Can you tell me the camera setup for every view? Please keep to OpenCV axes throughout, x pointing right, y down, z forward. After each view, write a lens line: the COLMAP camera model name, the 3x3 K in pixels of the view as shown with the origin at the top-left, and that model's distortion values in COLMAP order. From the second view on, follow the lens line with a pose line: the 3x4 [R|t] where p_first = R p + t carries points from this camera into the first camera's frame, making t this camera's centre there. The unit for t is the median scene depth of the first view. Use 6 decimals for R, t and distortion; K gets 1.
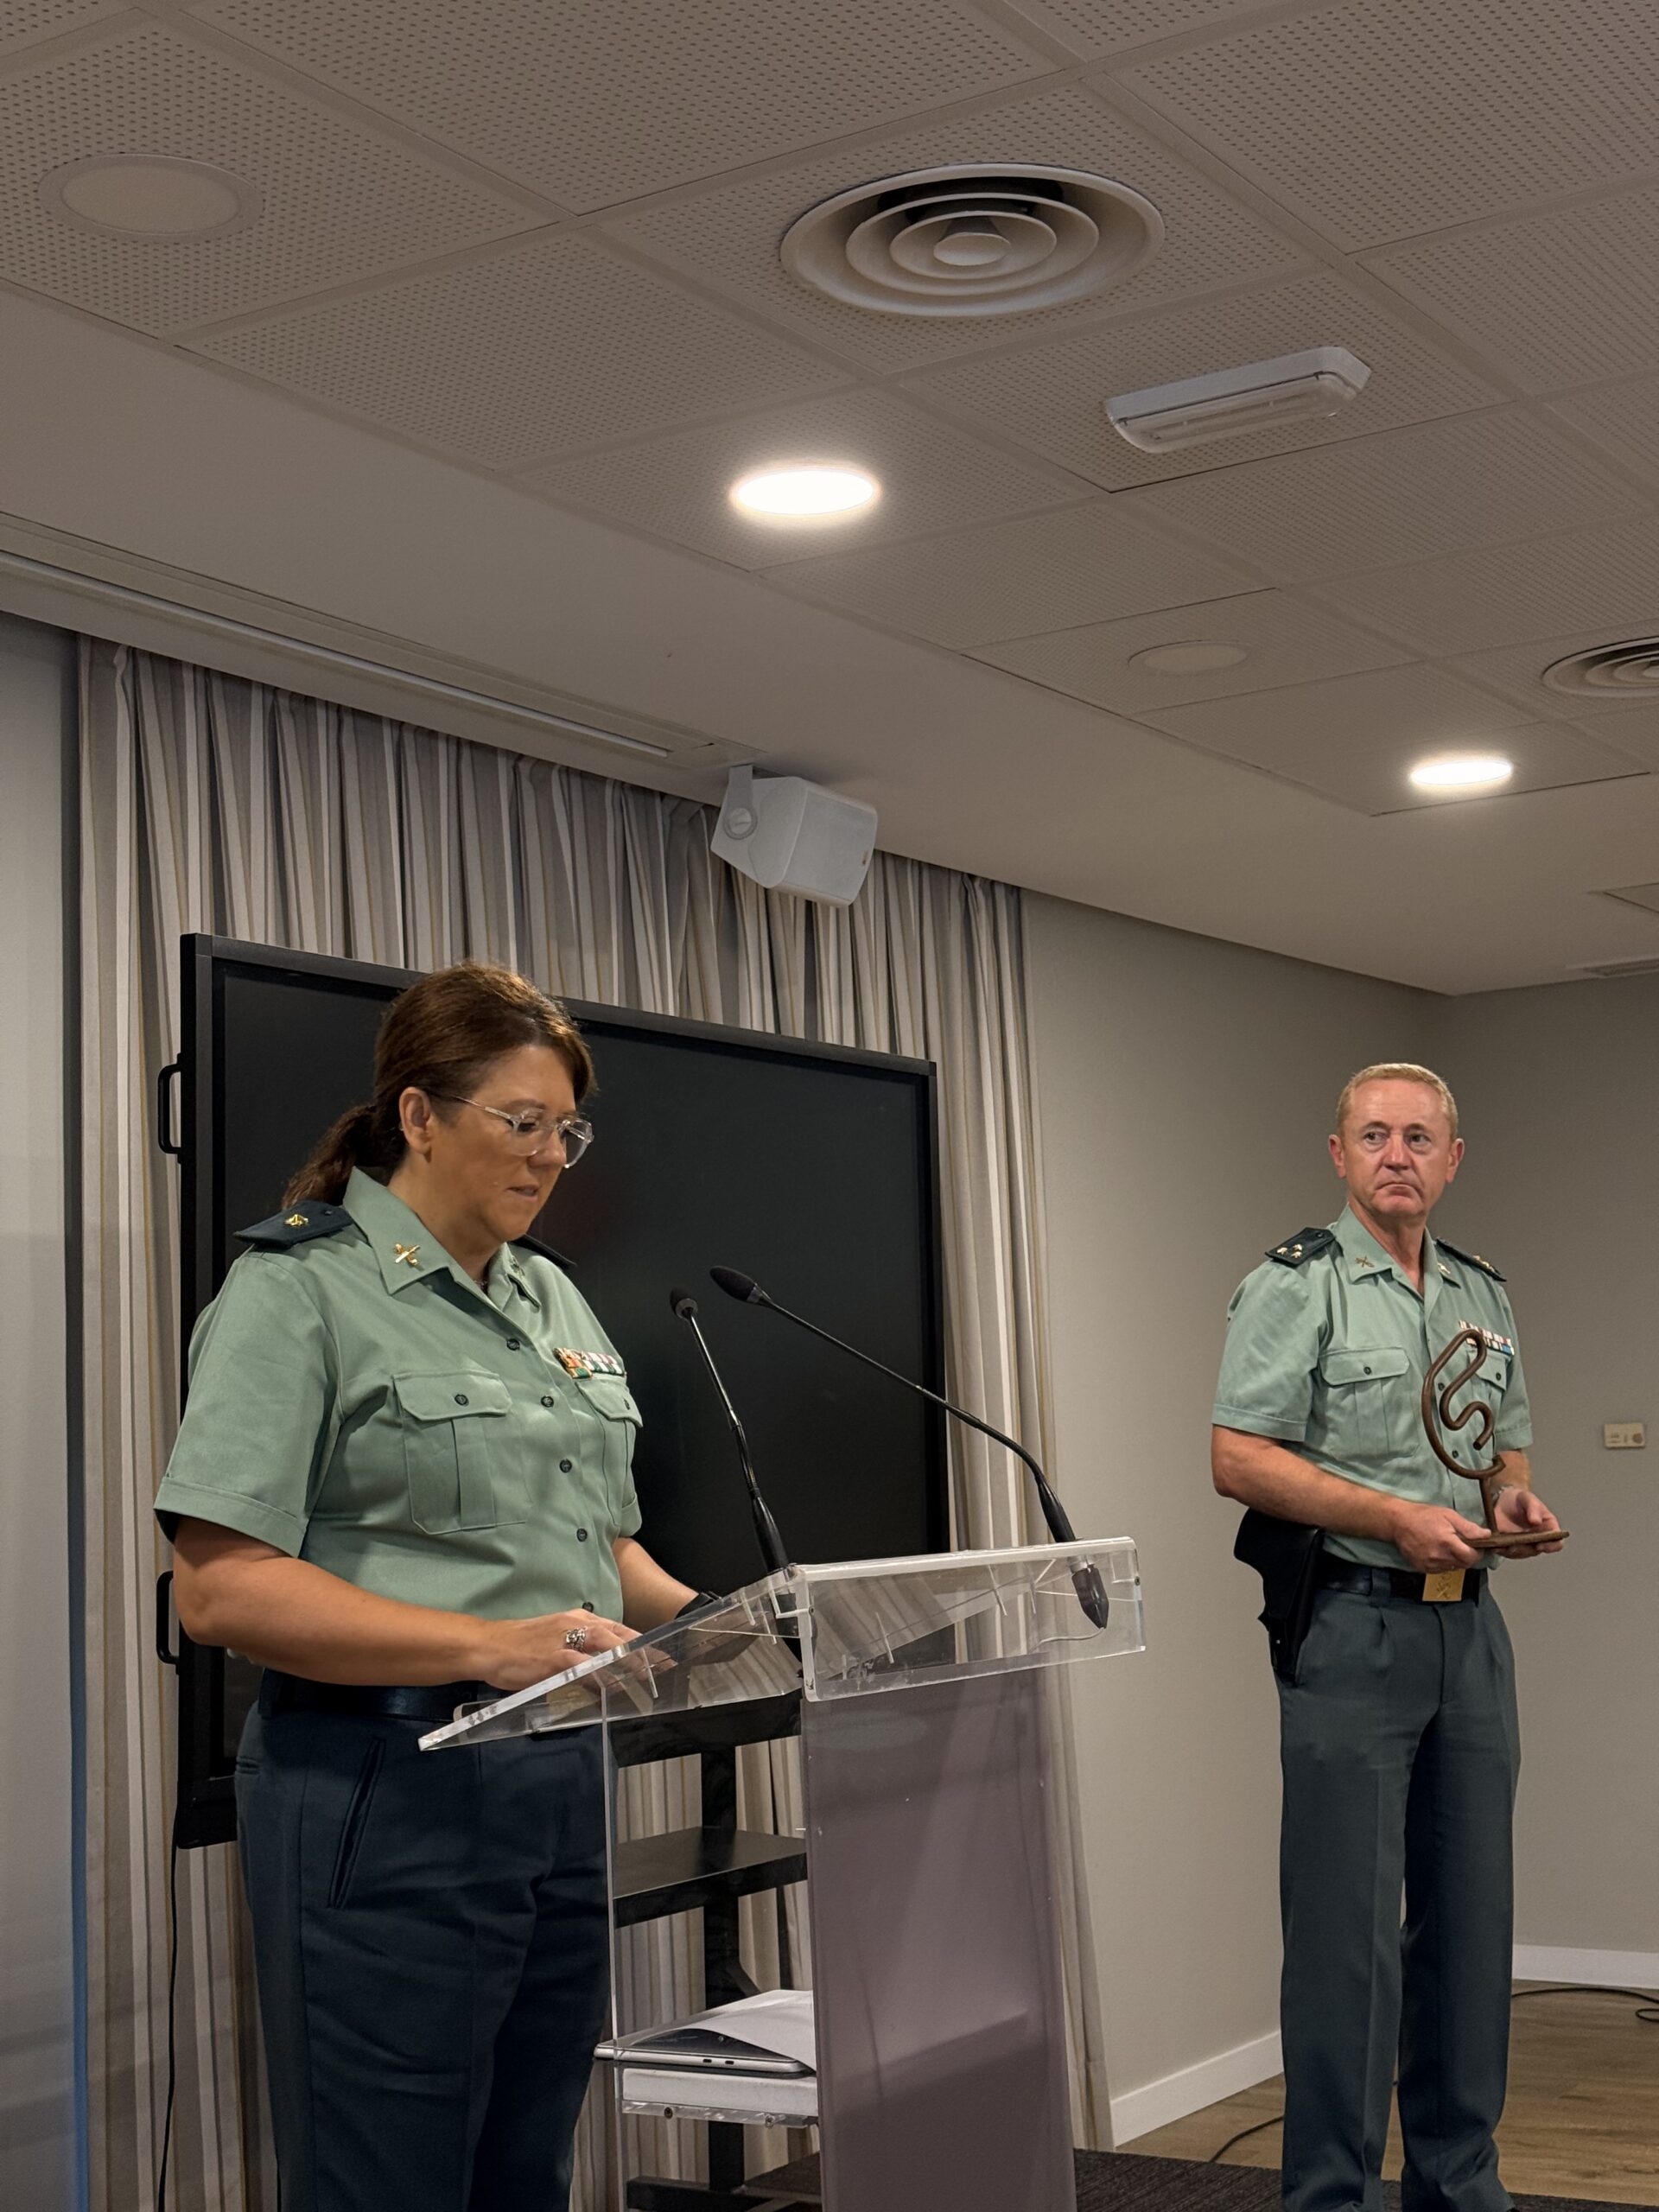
lens RADIAL K [[3114.7, 0, 831.2], [0, 3114.7, 1102.9], [0, 0, 1]] dist [0.158617, -0.144168]
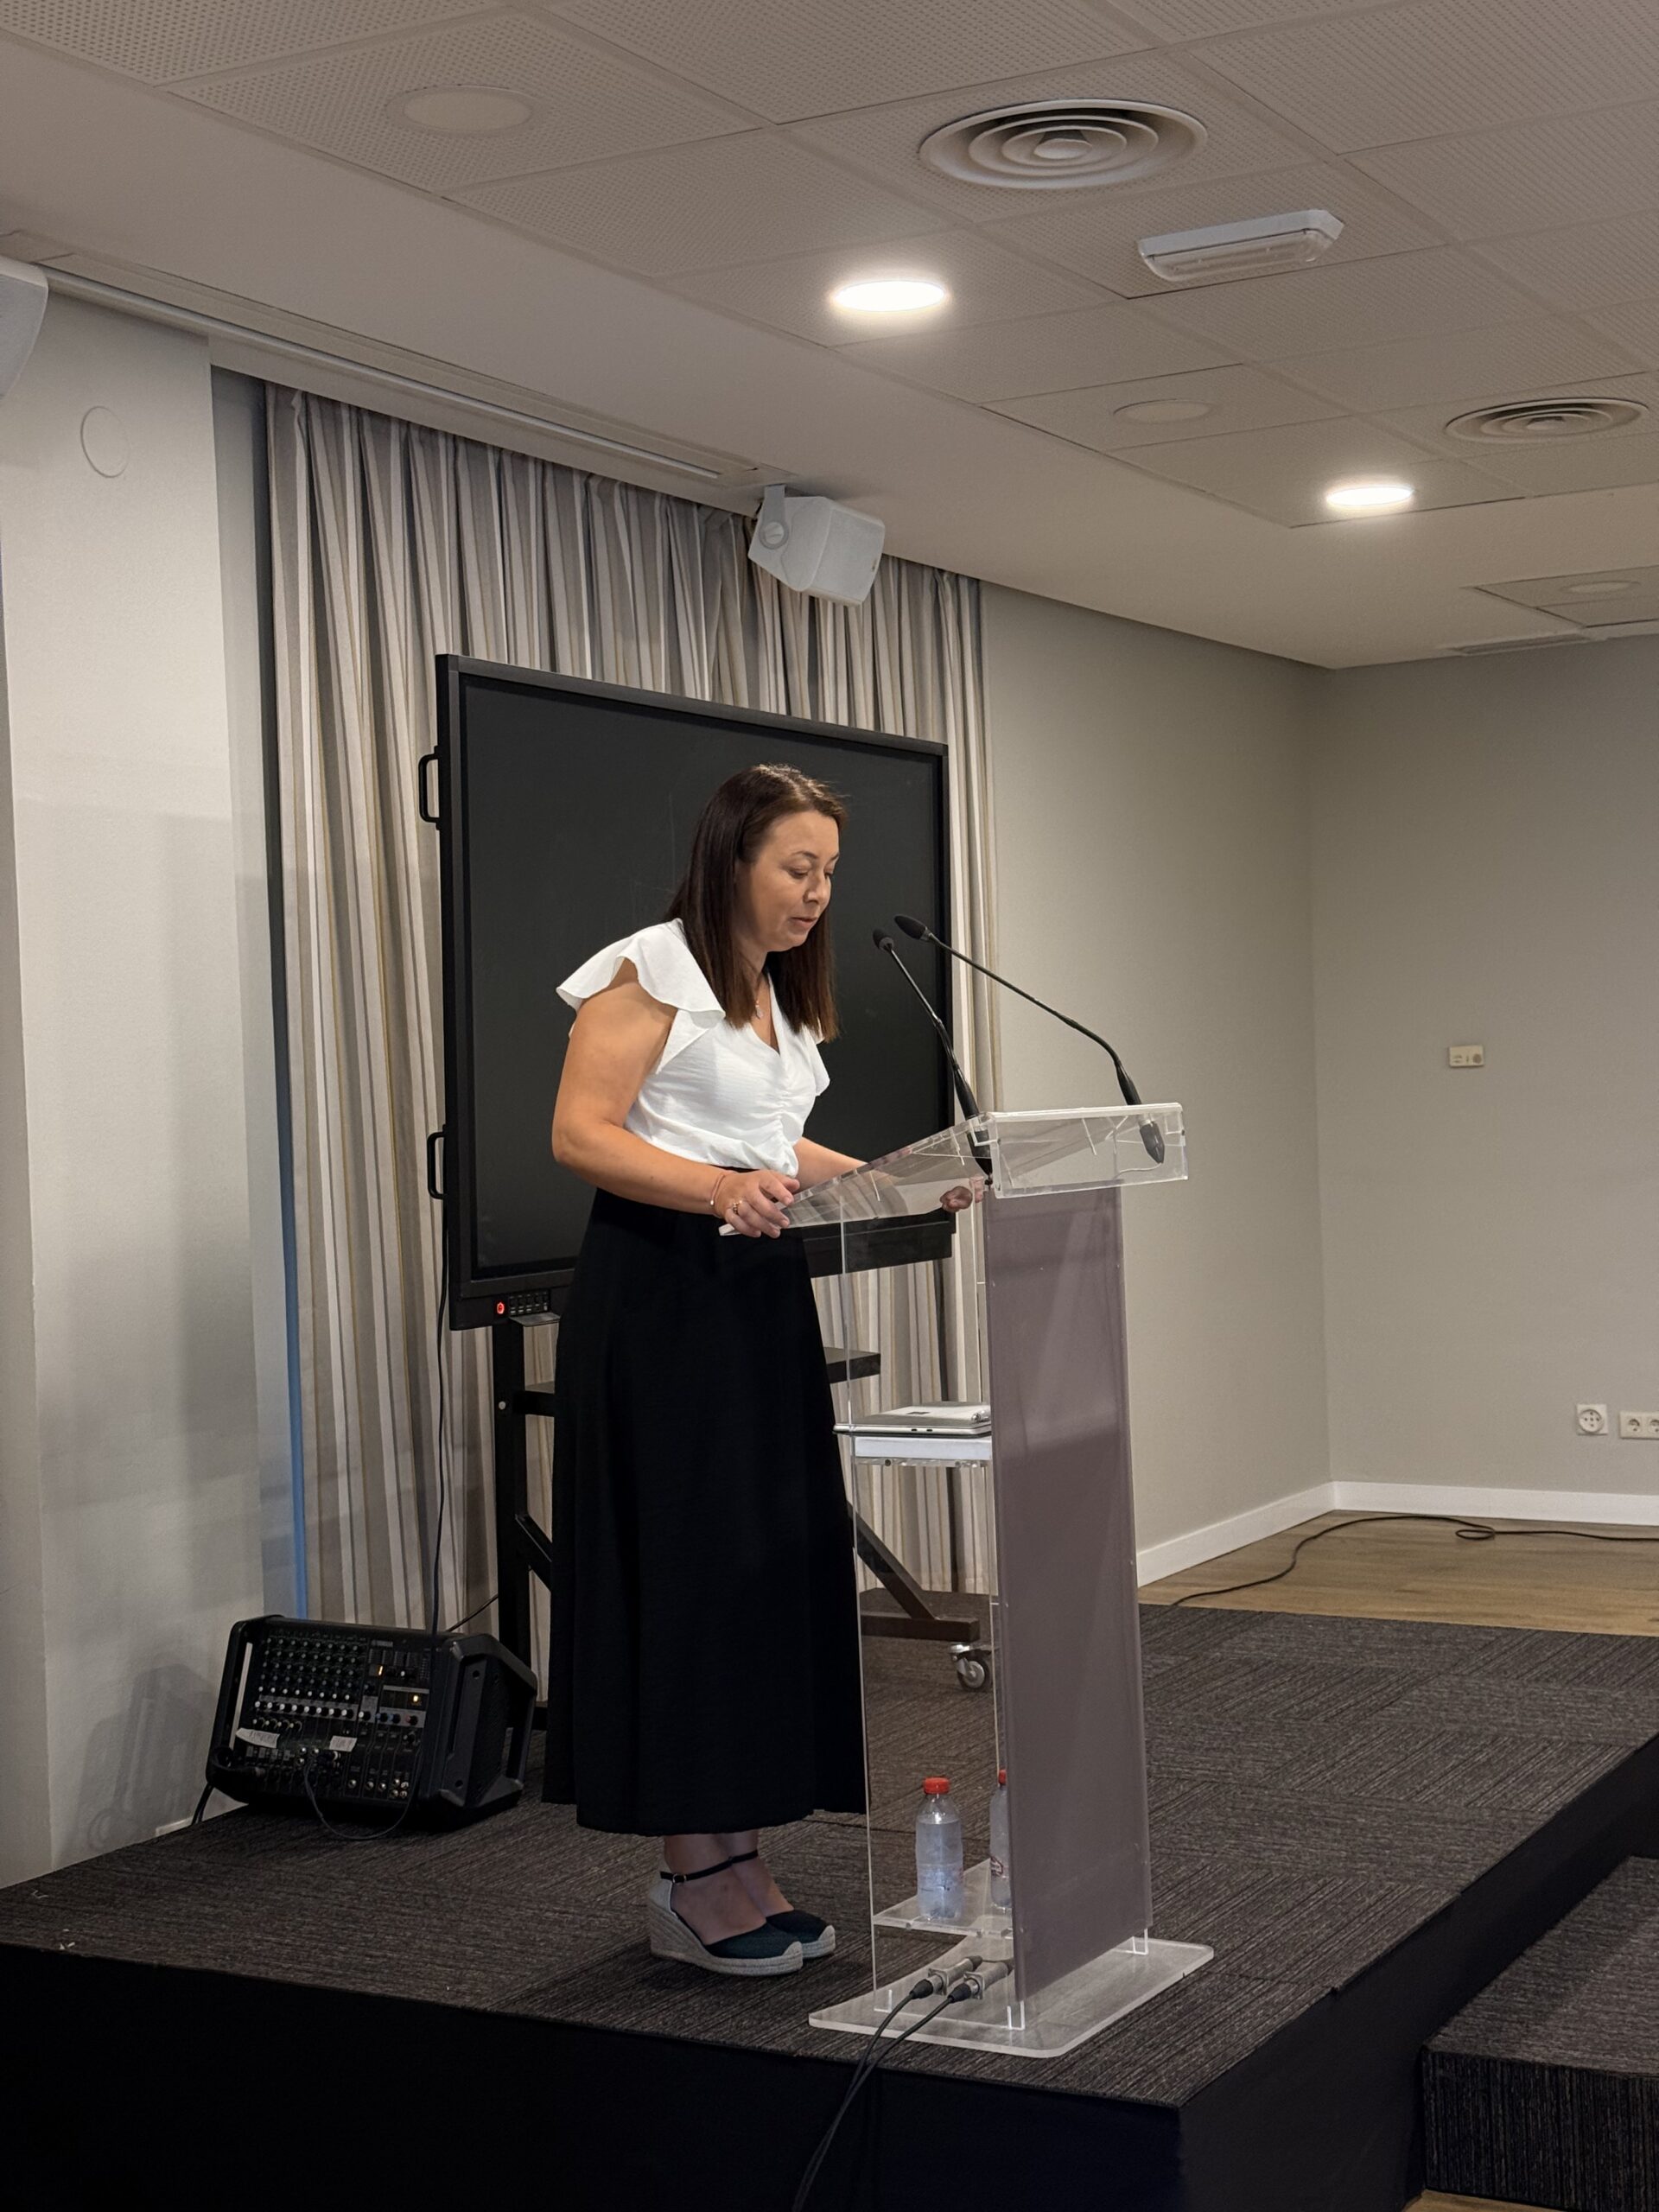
lens RADIAL K [[3124.2, 0, 837.9], [0, 3124.2, 1113.2], [0, 0, 1]] dist [0.158628, -0.101960]
pose [[0.998329, 0.006471, 0.057419, -0.085694], [-0.013321, 0.992717, 0.119728, -0.017147], [-0.056226, -0.120293, 0.991145, -0.257307]]
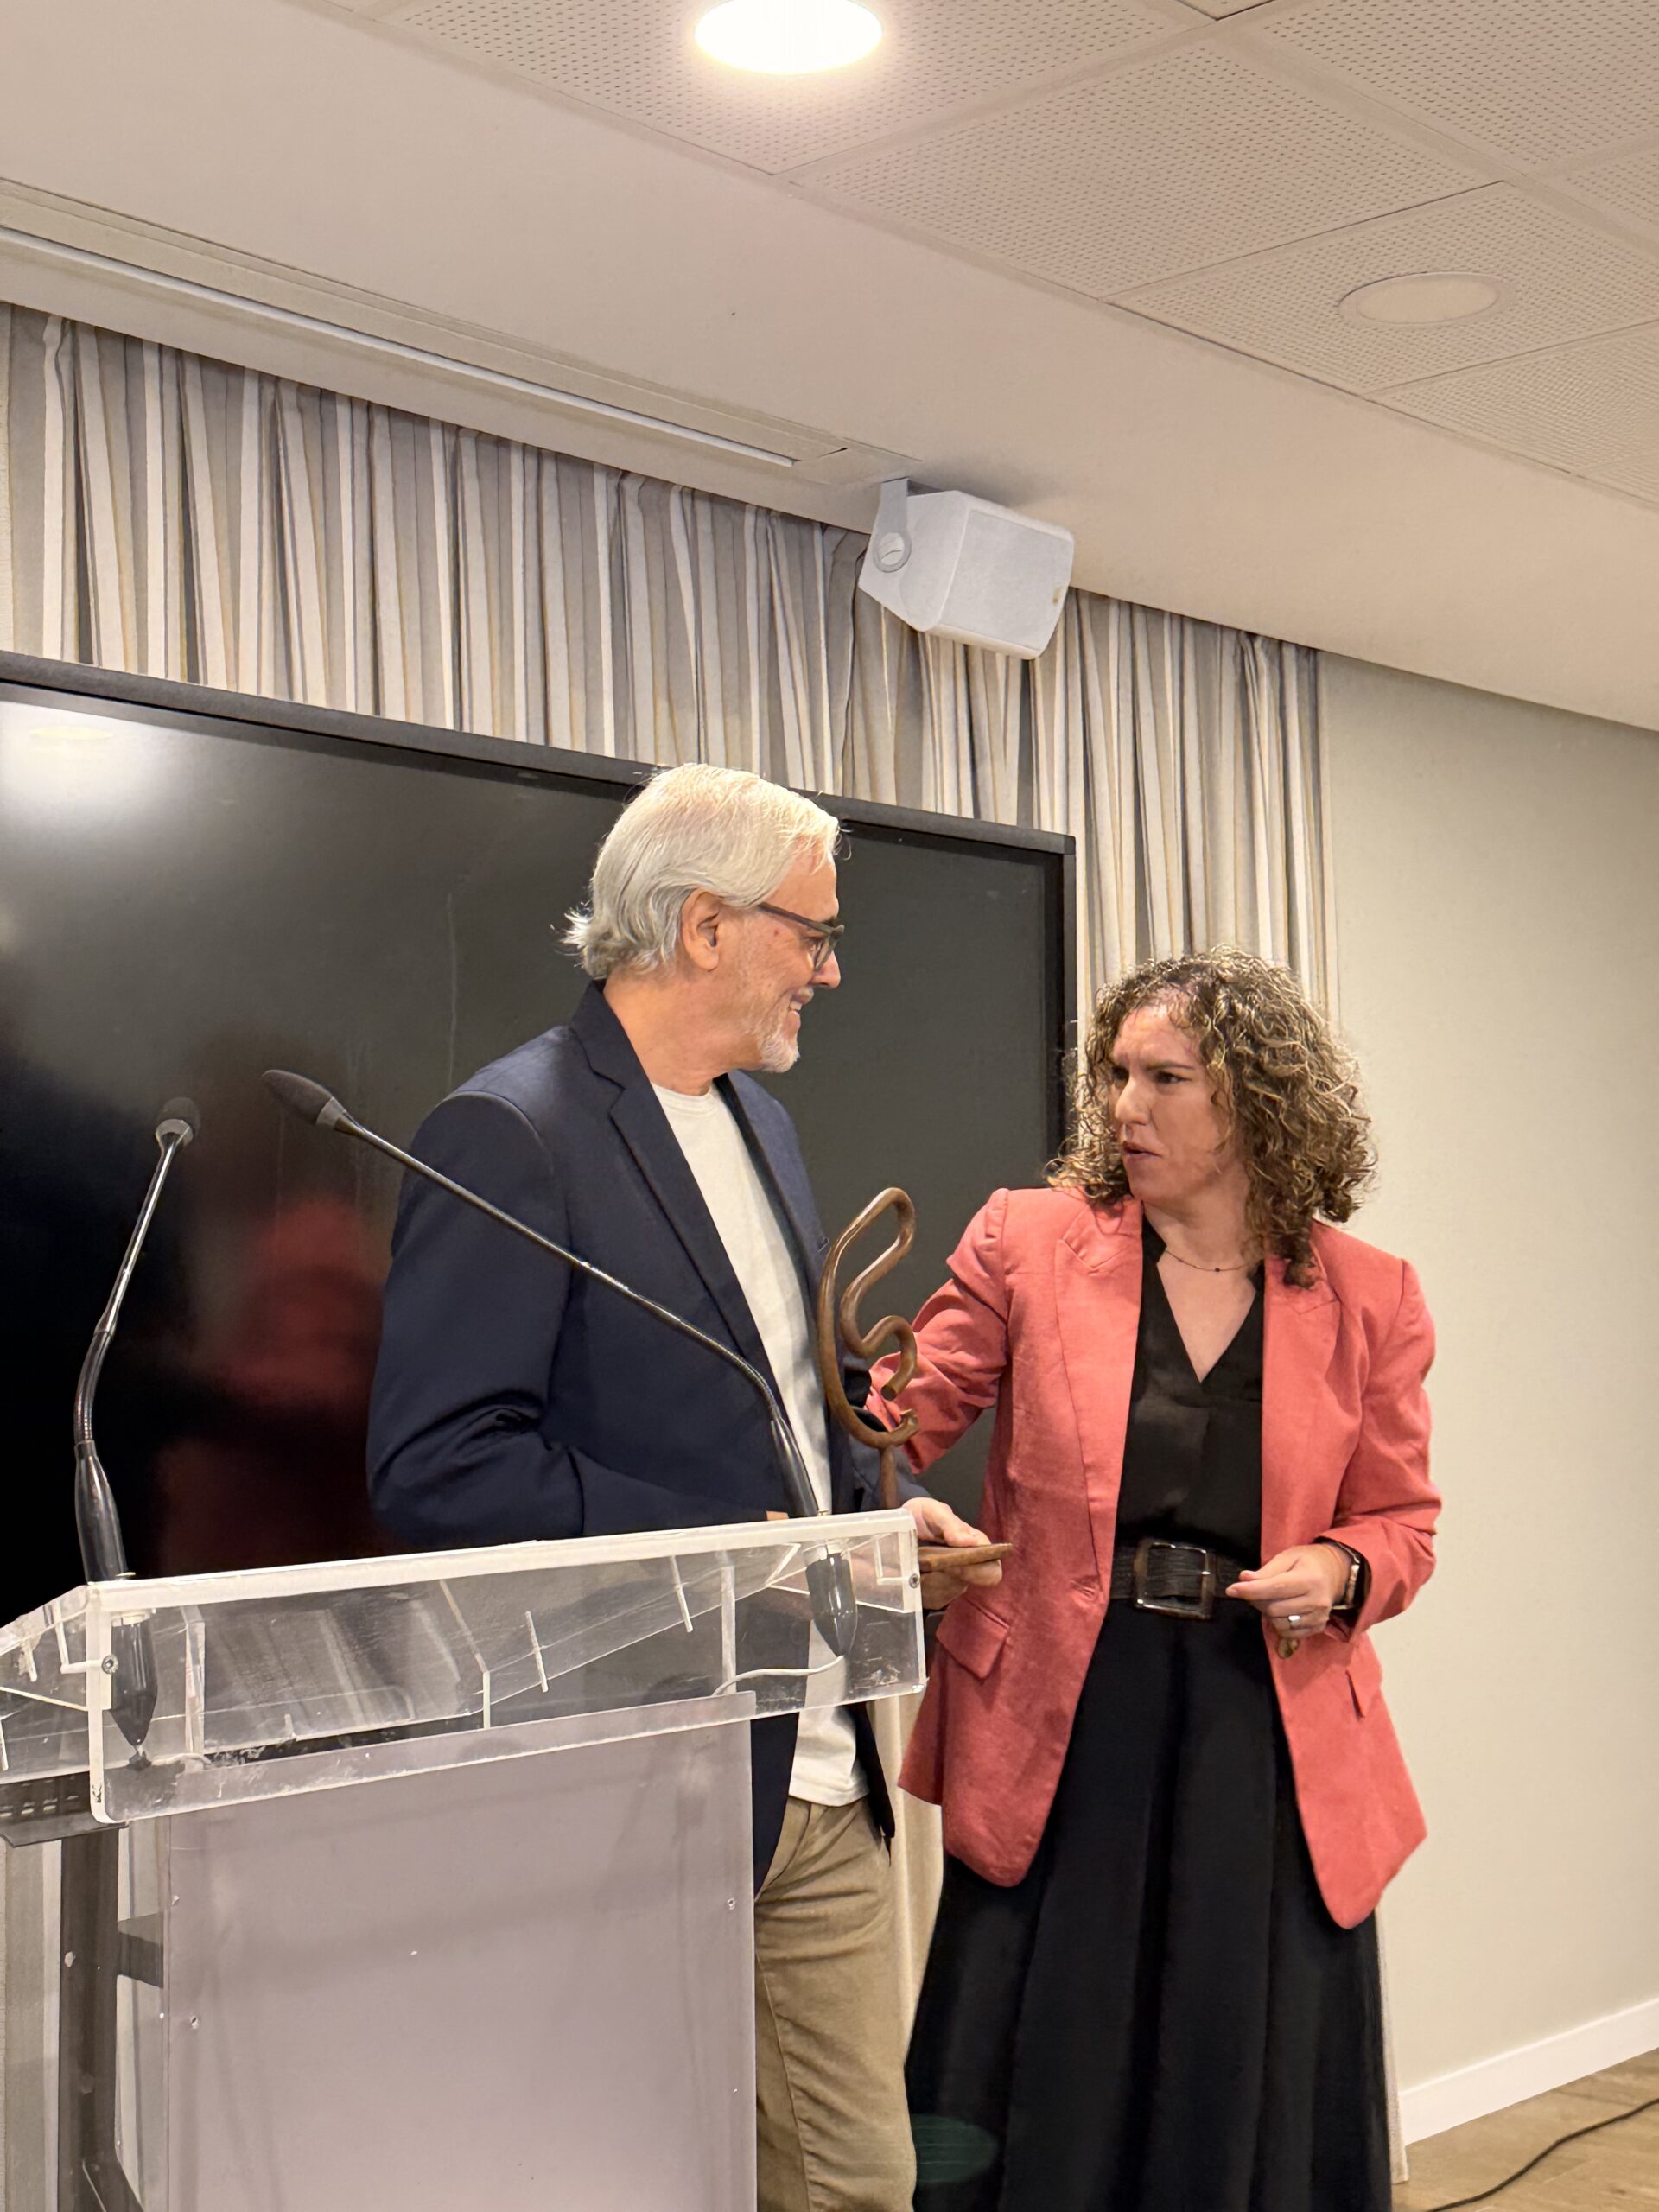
lens RADIAL K [[3117.1, 0, 846.2], [0, 3117.1, 1095.4], [0, 0, 1]] dist [0.136989, -0.088017]
pose [[0.987107, 0.009070, -0.159806, 0.106880], [-0.001453, 0.998860, 0.047722, 0.015069], [0.160056, -0.046875, 0.985994, 0.224523]]
